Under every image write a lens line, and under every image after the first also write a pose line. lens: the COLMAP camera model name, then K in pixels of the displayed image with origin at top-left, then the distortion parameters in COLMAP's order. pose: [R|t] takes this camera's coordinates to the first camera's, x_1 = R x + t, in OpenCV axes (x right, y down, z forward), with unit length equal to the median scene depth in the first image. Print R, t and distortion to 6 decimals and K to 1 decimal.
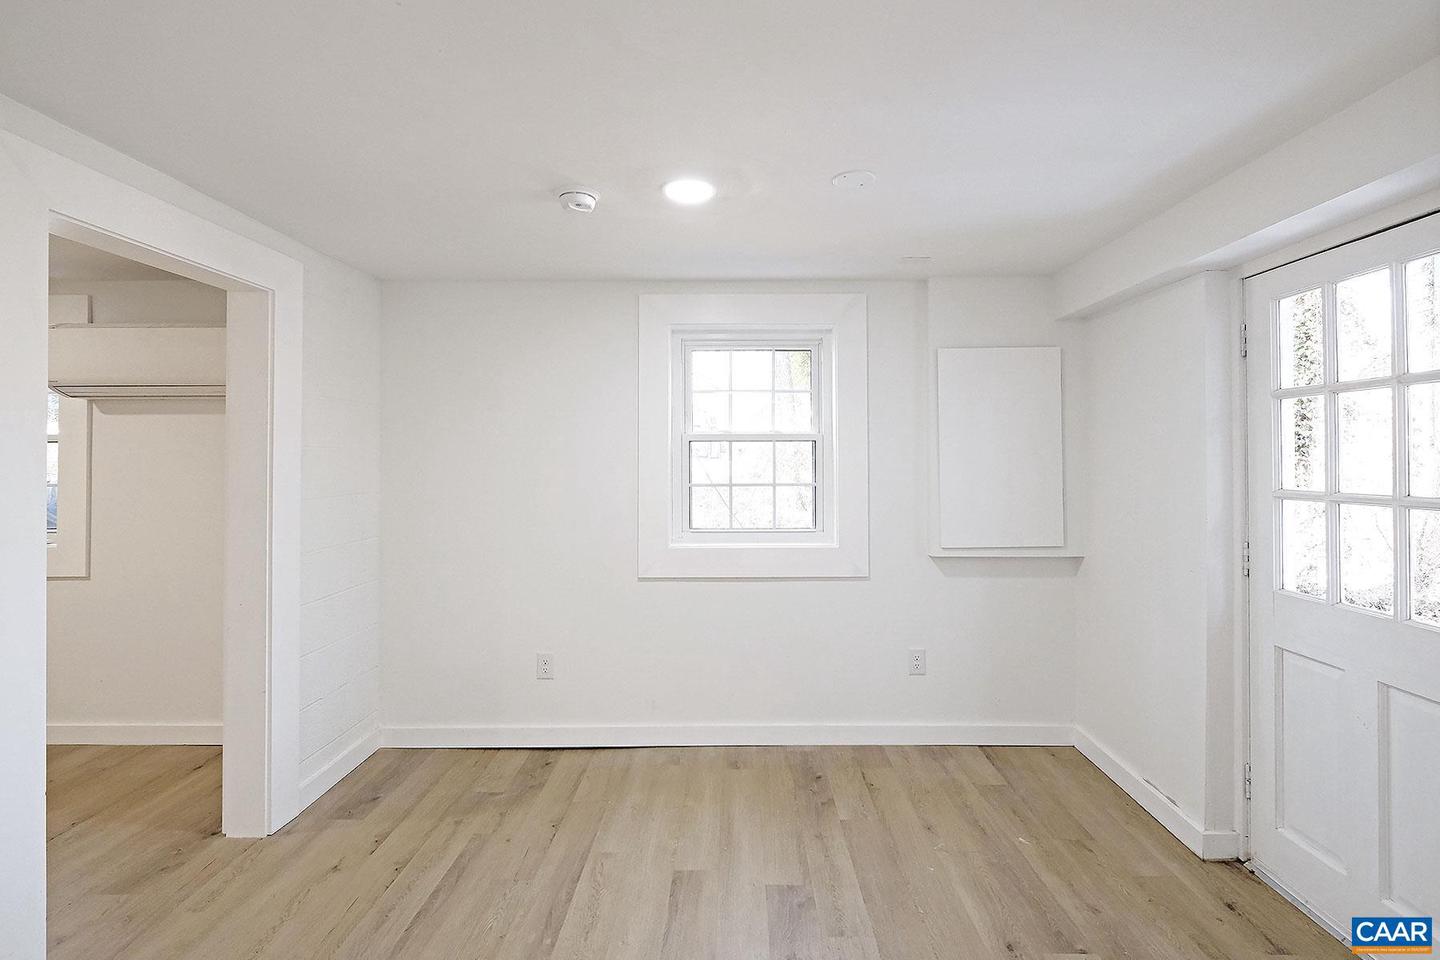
lens RADIAL K [[661.4, 0, 740.2], [0, 661.4, 458.3], [0, 0, 1]] dist [-0.014891, -0.000307]
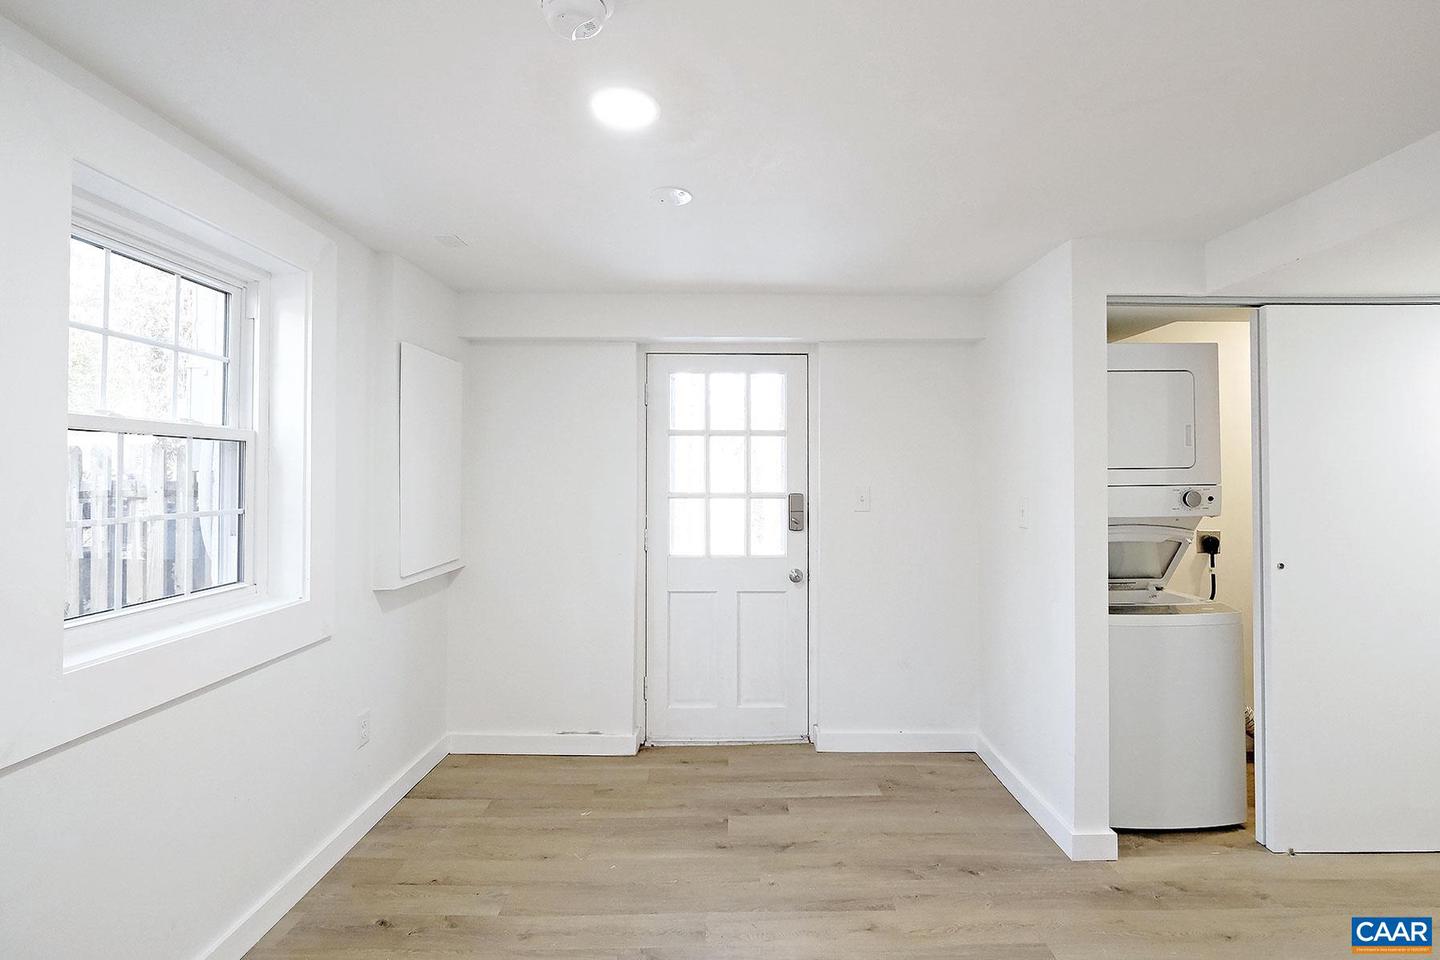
lens RADIAL K [[661.4, 0, 721.1], [0, 661.4, 469.8], [0, 0, 1]] dist [-0.014891, -0.000307]
pose [[0.017415, 0.011806, 0.999779, -0.784094], [-0.001489, 0.999929, -0.011782, 0.011421], [-0.999847, -0.001283, 0.017431, 0.849319]]
